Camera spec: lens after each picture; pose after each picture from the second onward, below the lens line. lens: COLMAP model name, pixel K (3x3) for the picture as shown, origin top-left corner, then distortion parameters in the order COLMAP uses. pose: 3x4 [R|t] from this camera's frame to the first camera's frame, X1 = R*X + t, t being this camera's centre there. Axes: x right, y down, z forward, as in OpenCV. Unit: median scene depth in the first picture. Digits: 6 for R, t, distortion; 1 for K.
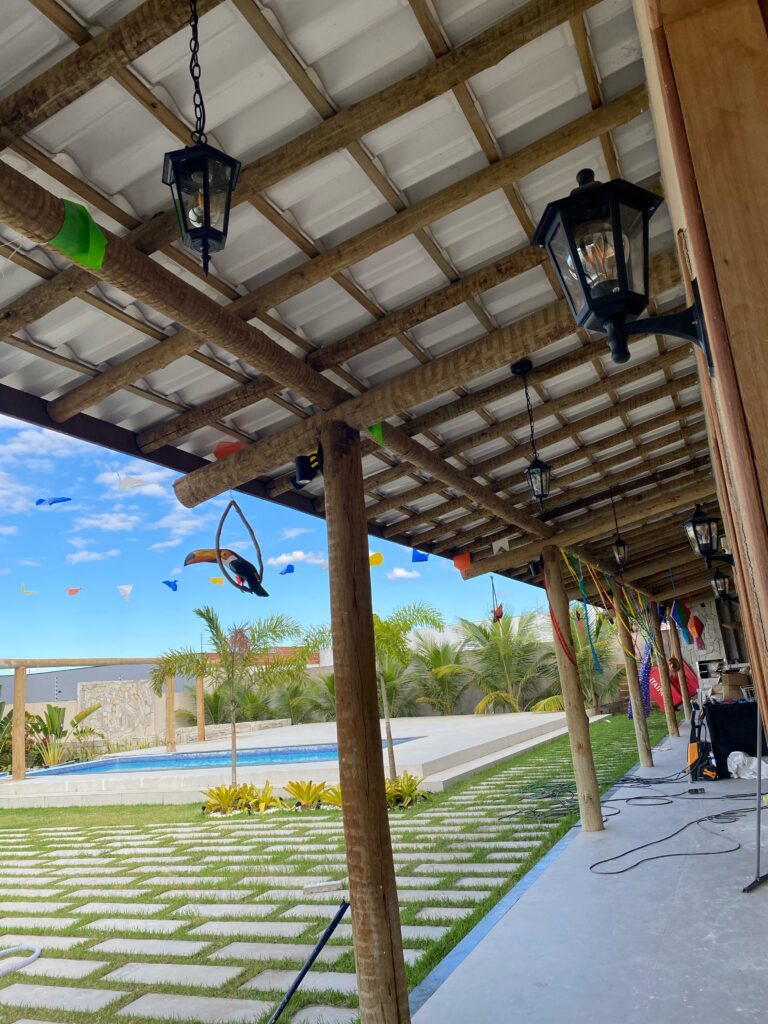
lens RADIAL K [[789.0, 0, 384.0], [0, 789.0, 512.0], [0, 0, 1]] dist [0.028159, -0.004764]
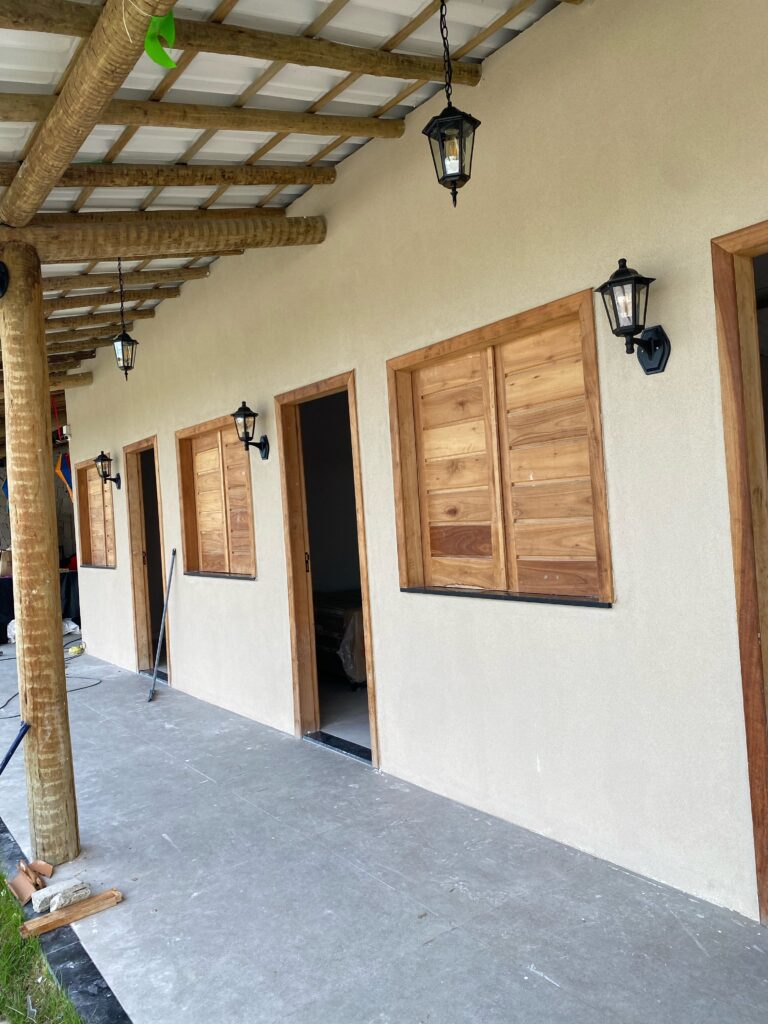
lens RADIAL K [[789.0, 0, 384.0], [0, 789.0, 512.0], [0, 0, 1]] dist [0.028159, -0.004764]
pose [[0.508721, 0.055399, 0.859147, -0.719245], [-0.165563, 0.985596, 0.034481, 0.106718], [-0.844862, -0.159784, 0.510566, 0.124520]]
